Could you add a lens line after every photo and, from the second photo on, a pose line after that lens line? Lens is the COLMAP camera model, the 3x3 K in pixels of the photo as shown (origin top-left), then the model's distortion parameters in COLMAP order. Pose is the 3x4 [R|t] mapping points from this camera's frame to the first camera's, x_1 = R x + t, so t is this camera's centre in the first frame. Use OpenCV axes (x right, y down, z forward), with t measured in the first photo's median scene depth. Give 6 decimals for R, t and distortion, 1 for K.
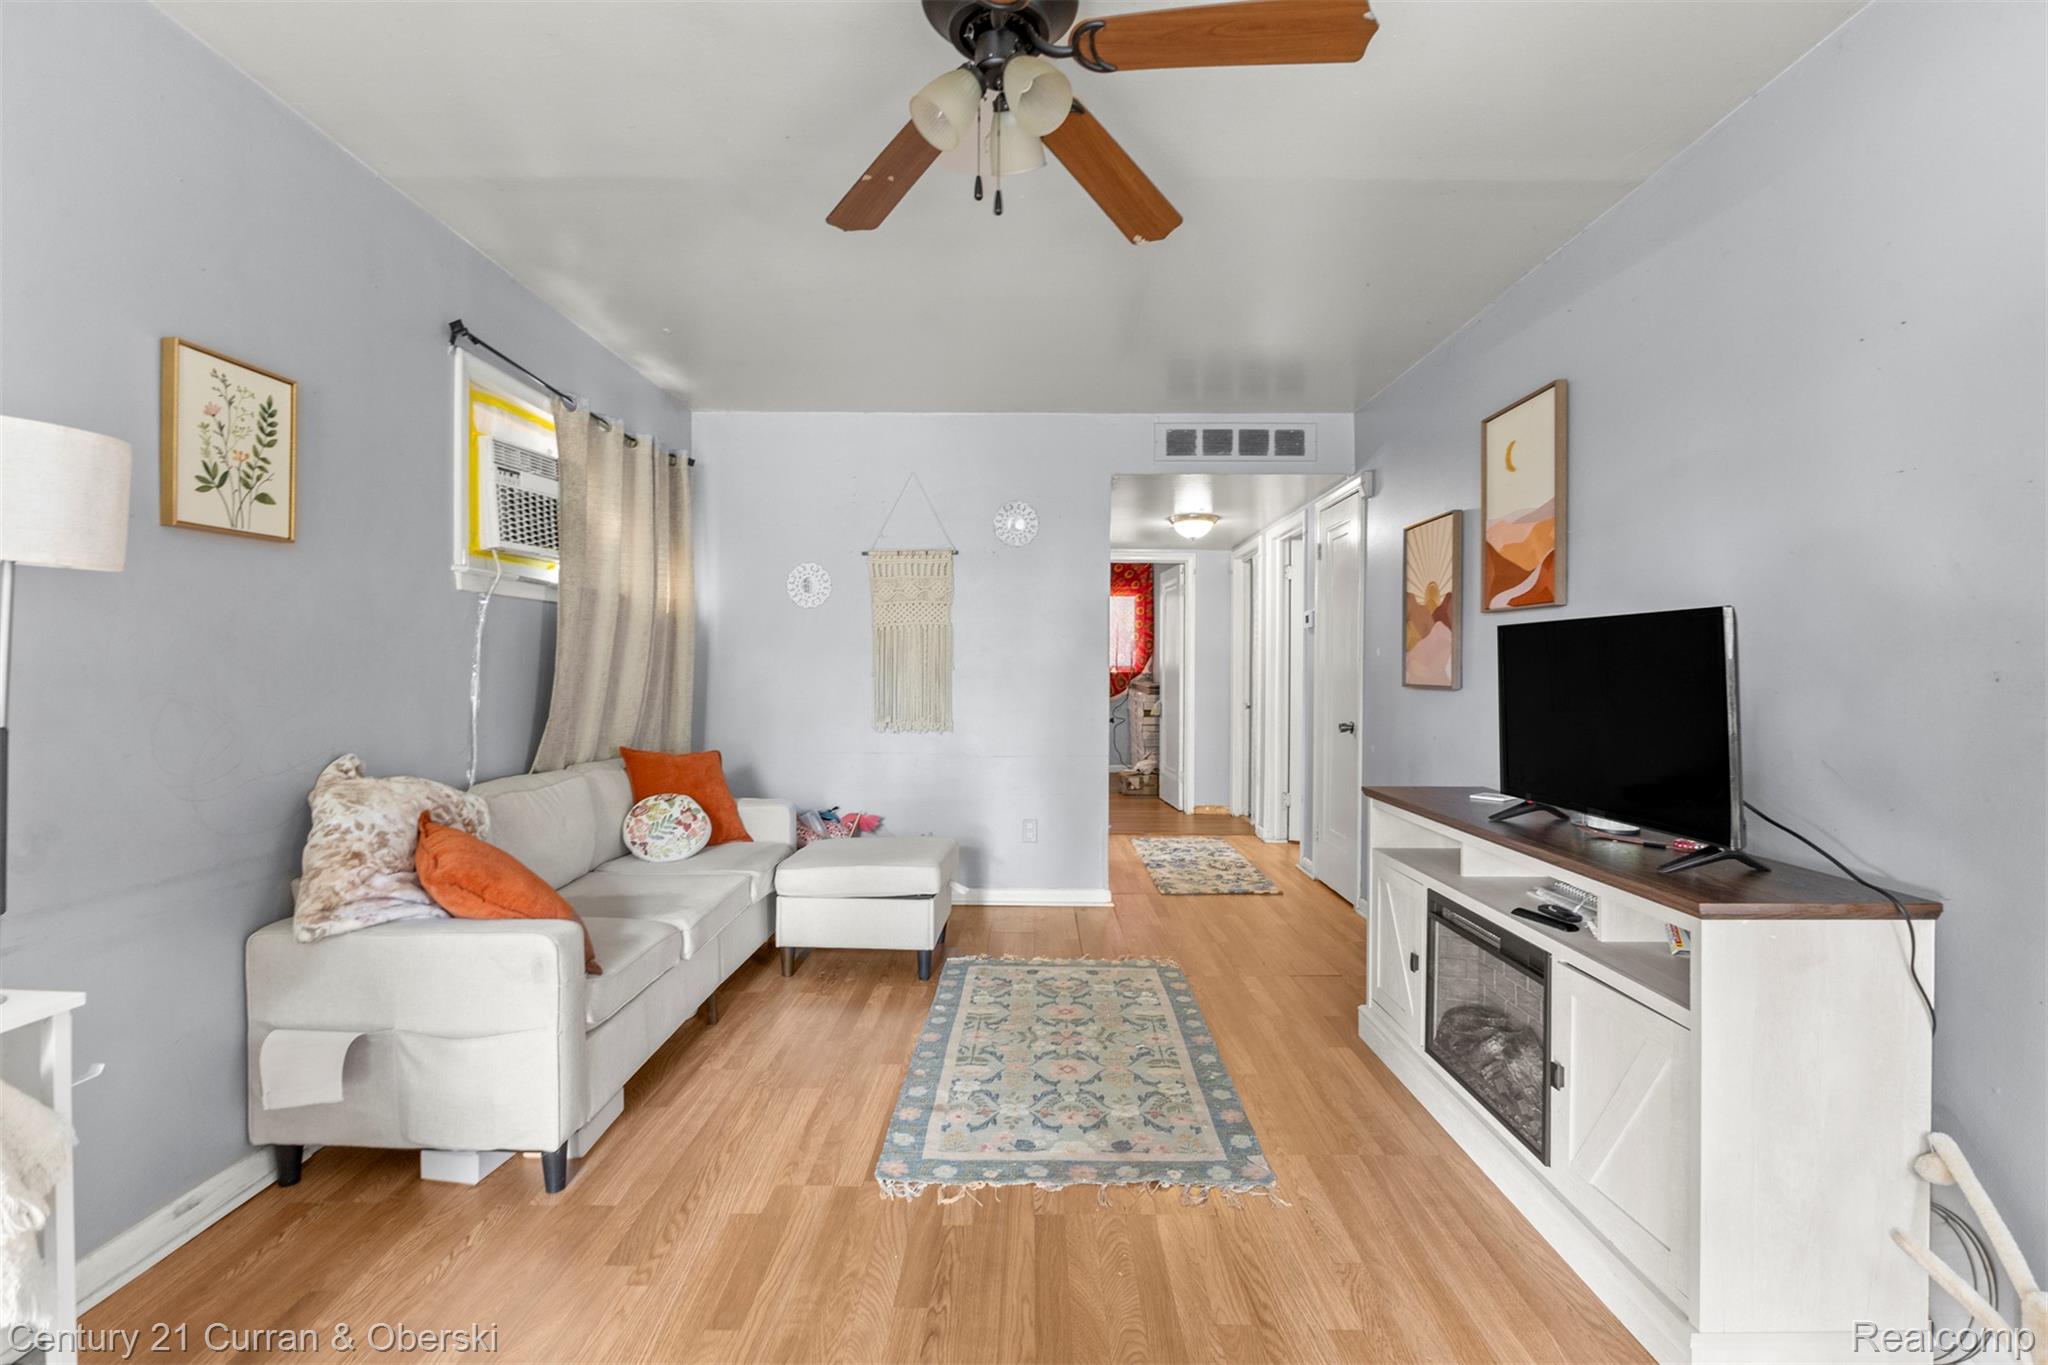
lens RADIAL K [[906.6, 0, 1015.5], [0, 906.6, 671.3], [0, 0, 1]] dist [-0.019098, 0.004338]
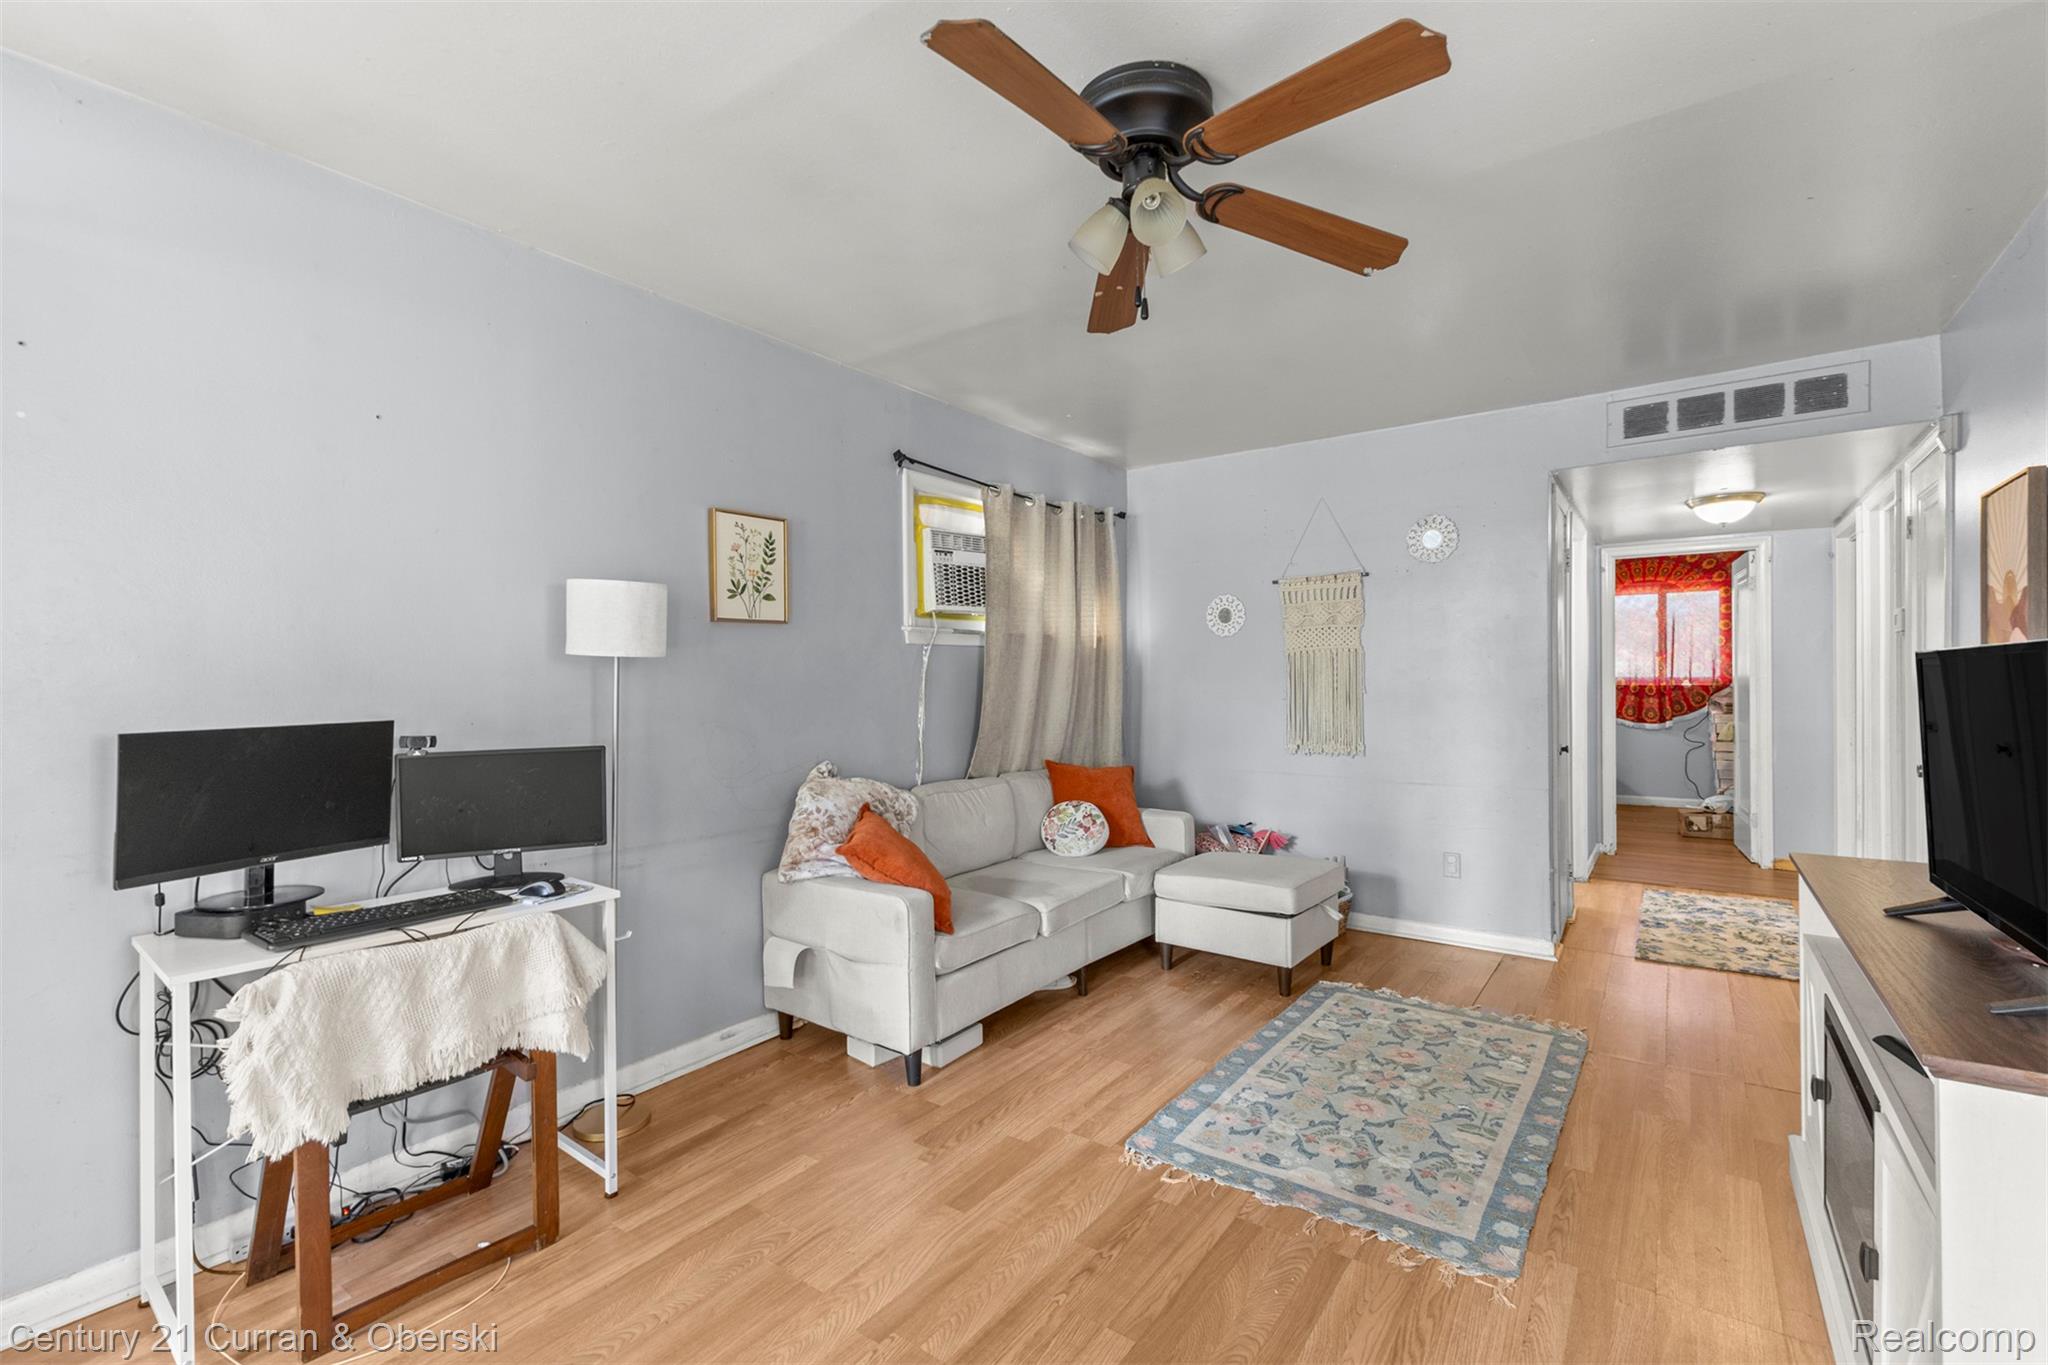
lens RADIAL K [[887.0, 0, 1017.8], [0, 887.0, 686.2], [0, 0, 1]] dist [0.000700, 0.000443]
pose [[0.811906, -0.007582, -0.583739, 0.341228], [0.011435, 0.999930, 0.002917, -0.029883], [0.583676, -0.009043, 0.811936, -0.006534]]
